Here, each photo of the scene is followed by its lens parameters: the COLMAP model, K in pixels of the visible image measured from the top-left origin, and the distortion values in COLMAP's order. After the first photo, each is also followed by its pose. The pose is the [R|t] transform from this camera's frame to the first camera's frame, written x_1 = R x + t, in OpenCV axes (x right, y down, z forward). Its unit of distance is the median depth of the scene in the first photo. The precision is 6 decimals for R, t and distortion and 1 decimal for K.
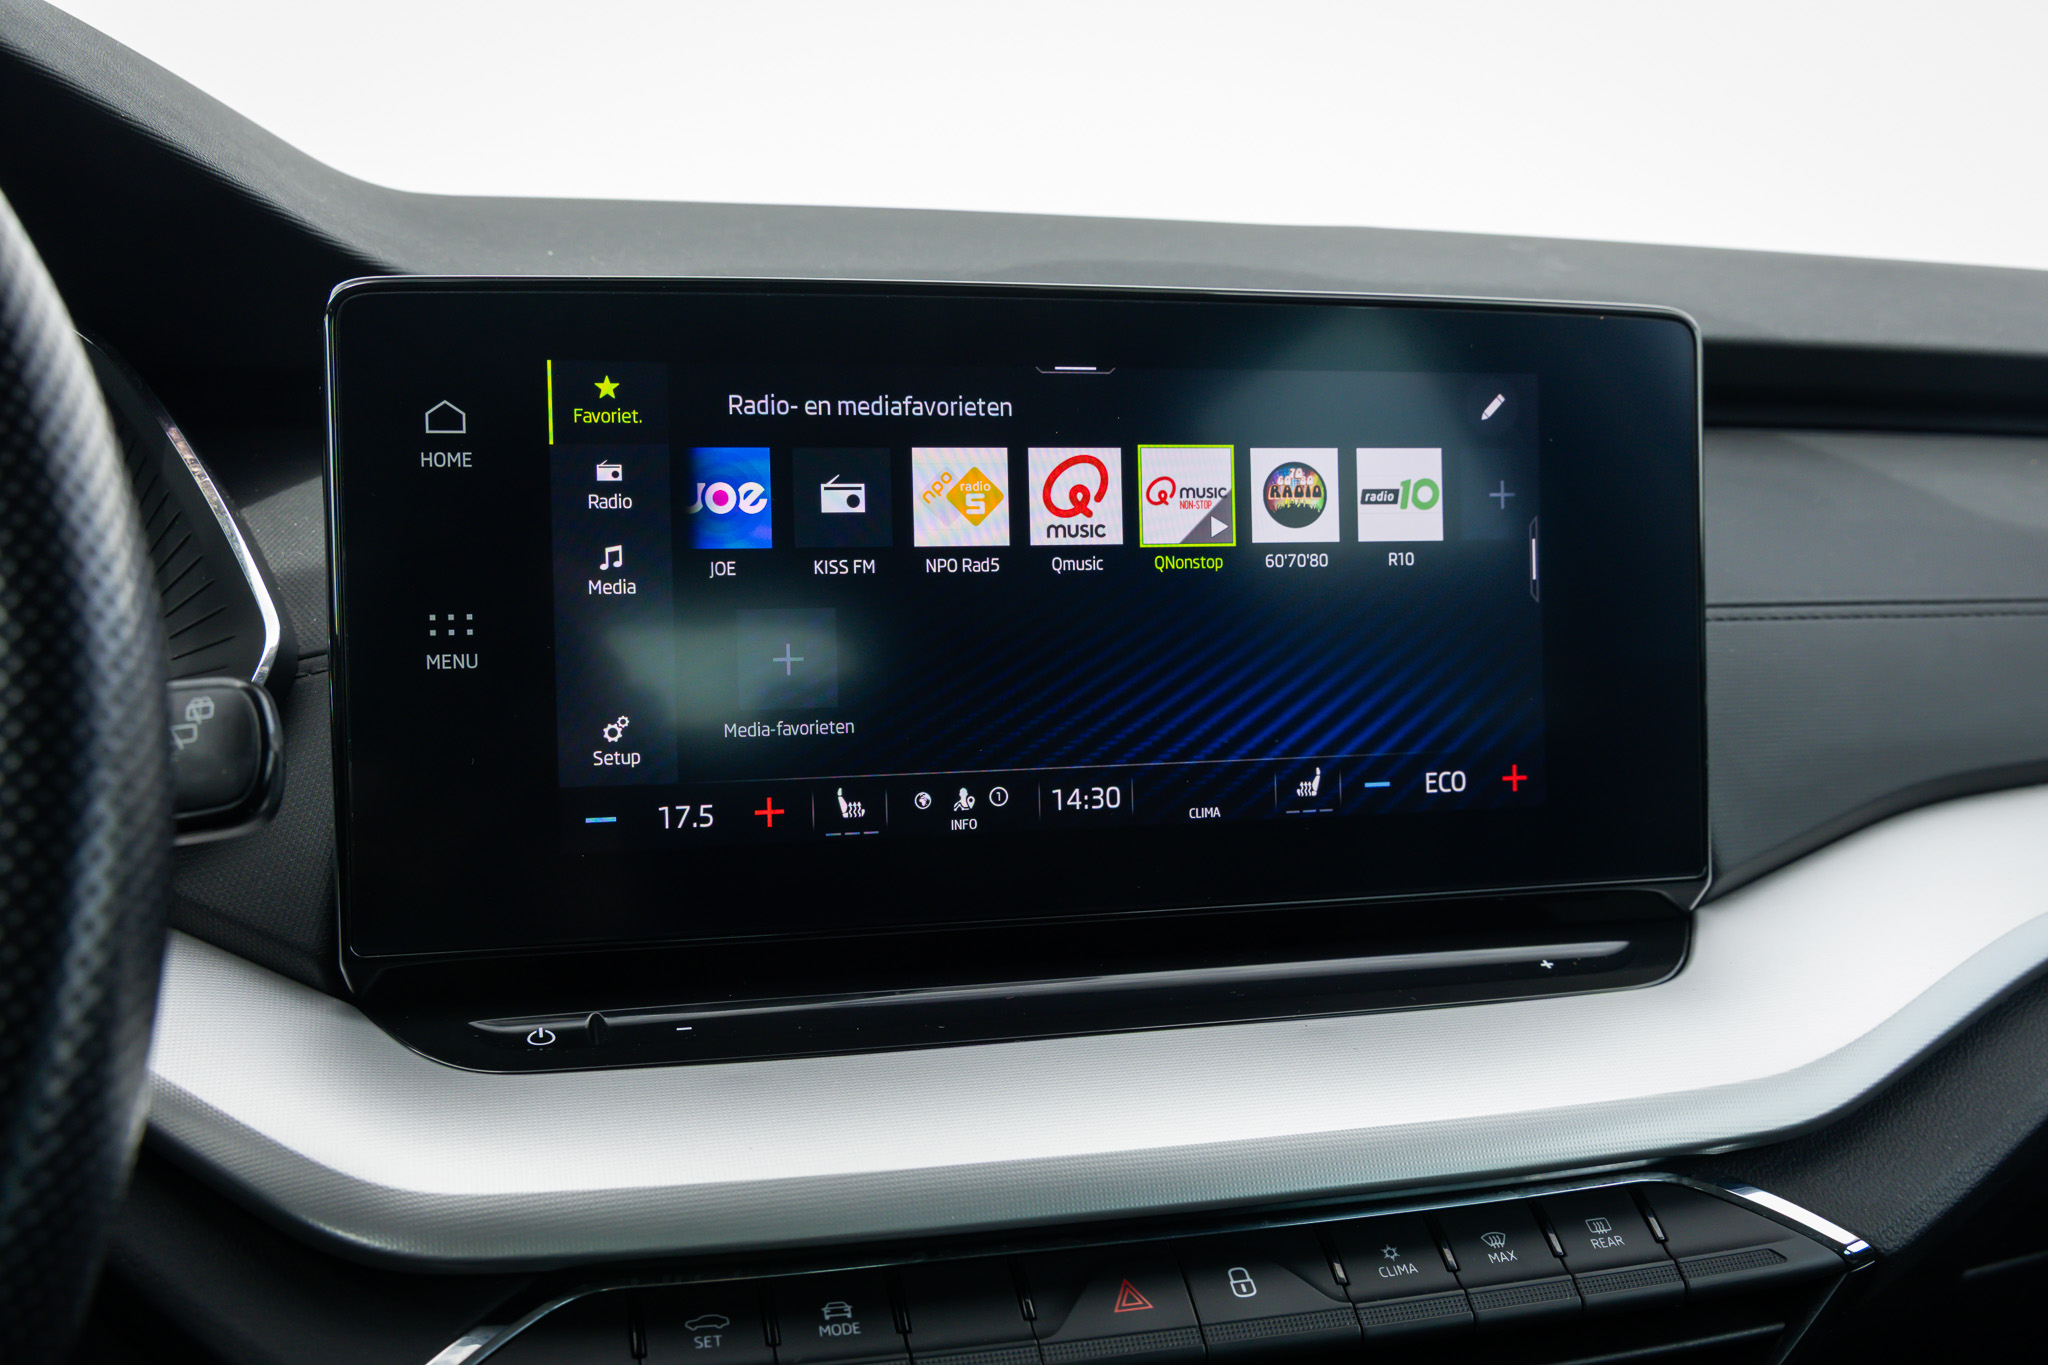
lens RADIAL K [[2167.7, 0, 1024.4], [0, 2167.7, 673.9], [0, 0, 1]] dist [0.004669, 0.000000]
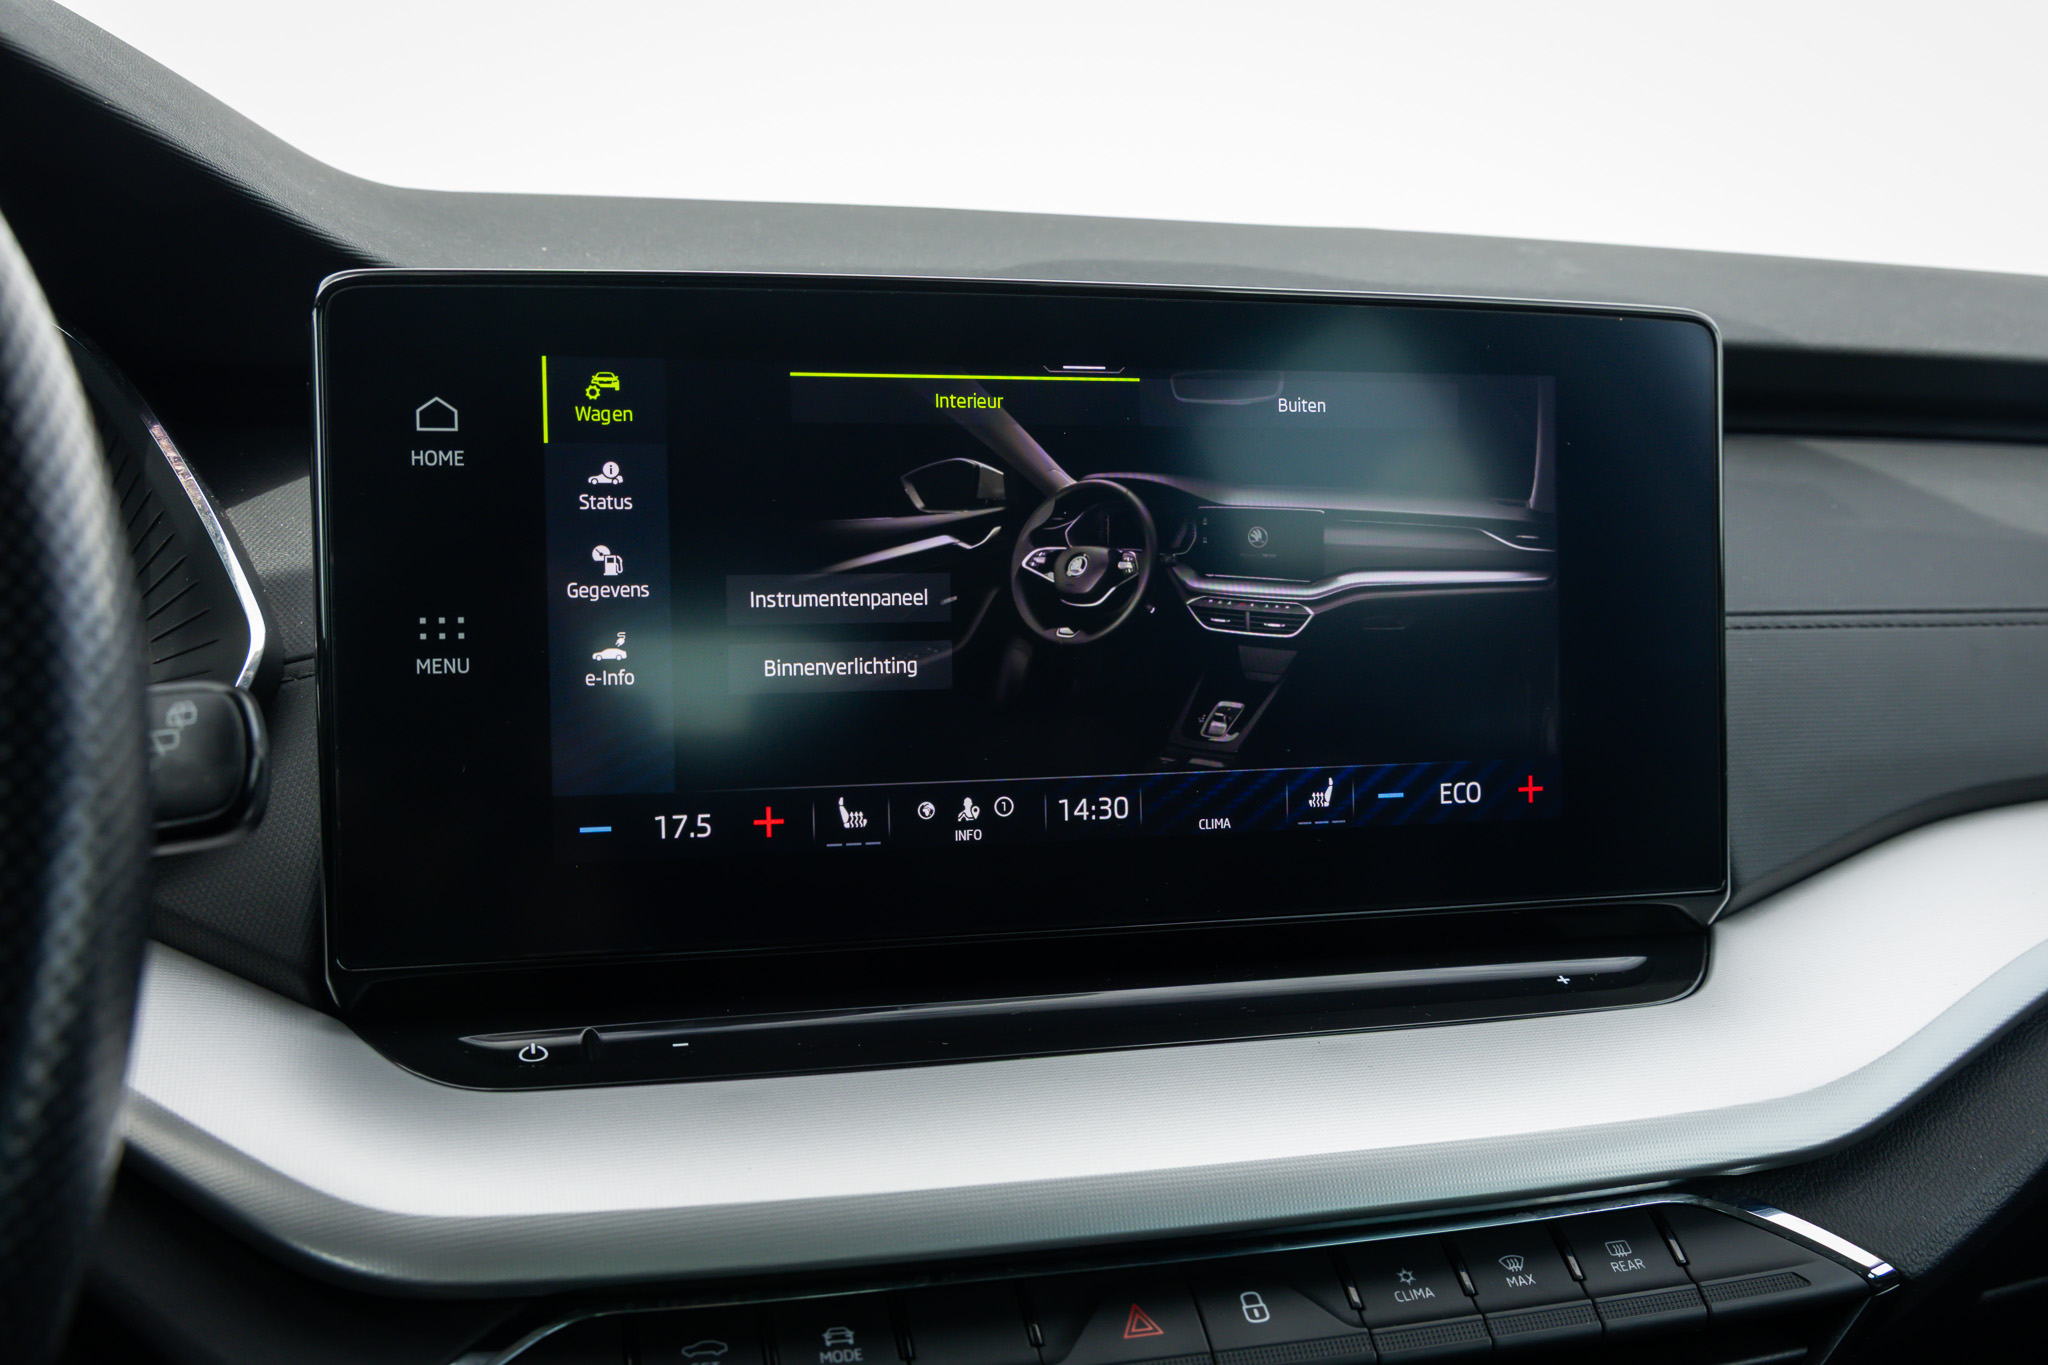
lens RADIAL K [[2167.7, 0, 1029.2], [0, 2167.7, 678.8], [0, 0, 1]] dist [0.004669, 0.000000]
pose [[0.999960, 0.003363, 0.008294, -0.009193], [-0.003349, 0.999993, -0.001643, 0.000718], [-0.008299, 0.001615, 0.999964, 0.026138]]
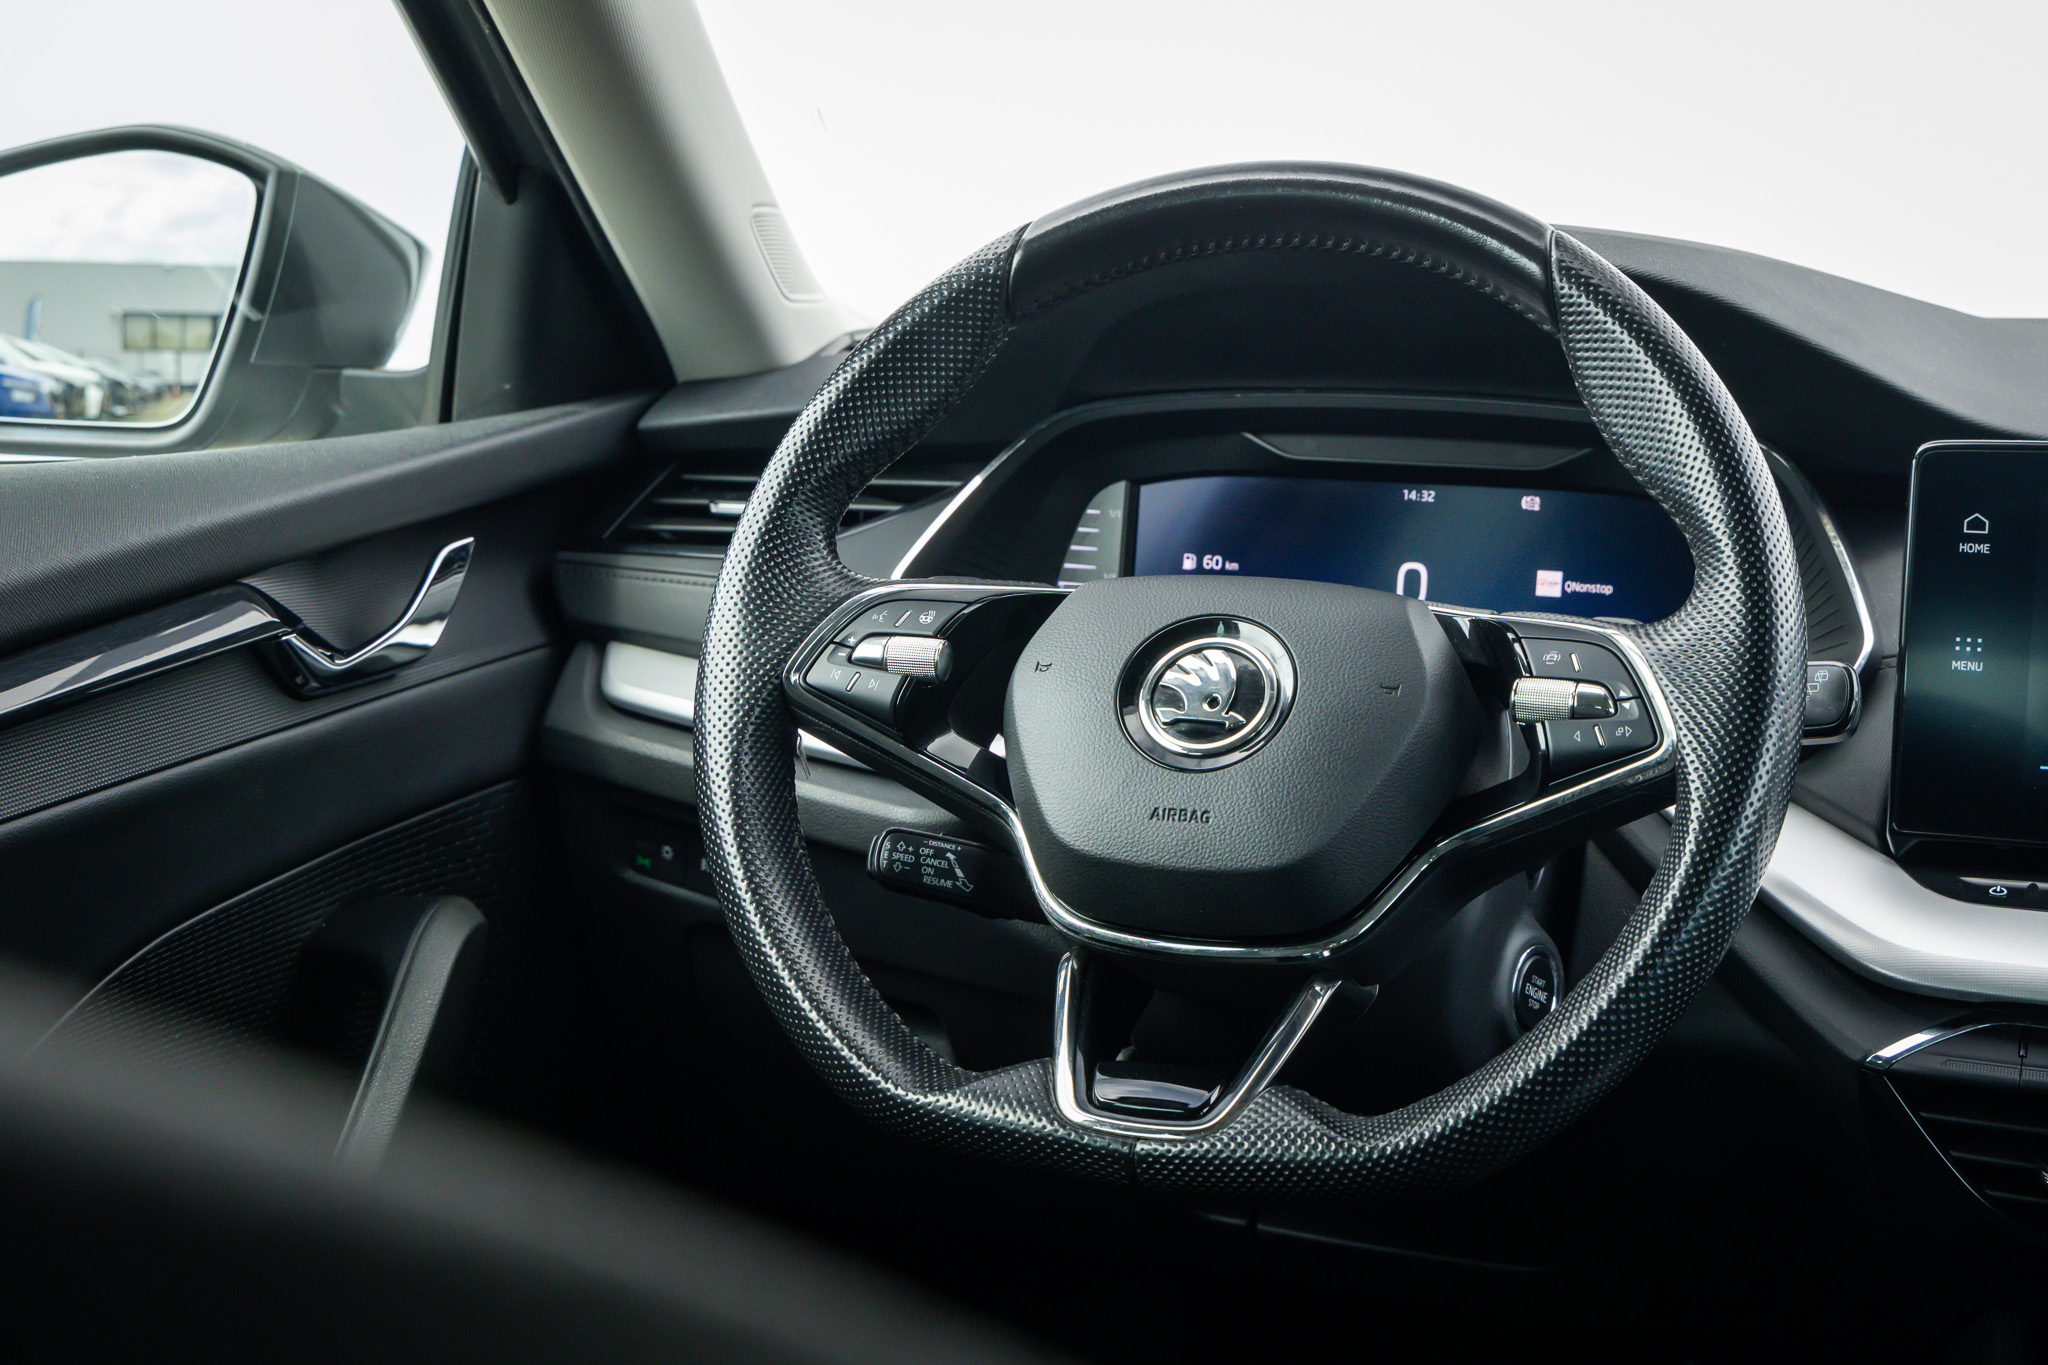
lens RADIAL K [[3176.0, 0, 1063.1], [0, 3176.0, 677.9], [0, 0, 1]] dist [0.015681, 0.000000]
pose [[0.815100, 0.082763, -0.573378, 0.575511], [-0.089824, 0.995828, 0.016049, 0.026933], [0.572315, 0.038421, 0.819134, -1.417906]]
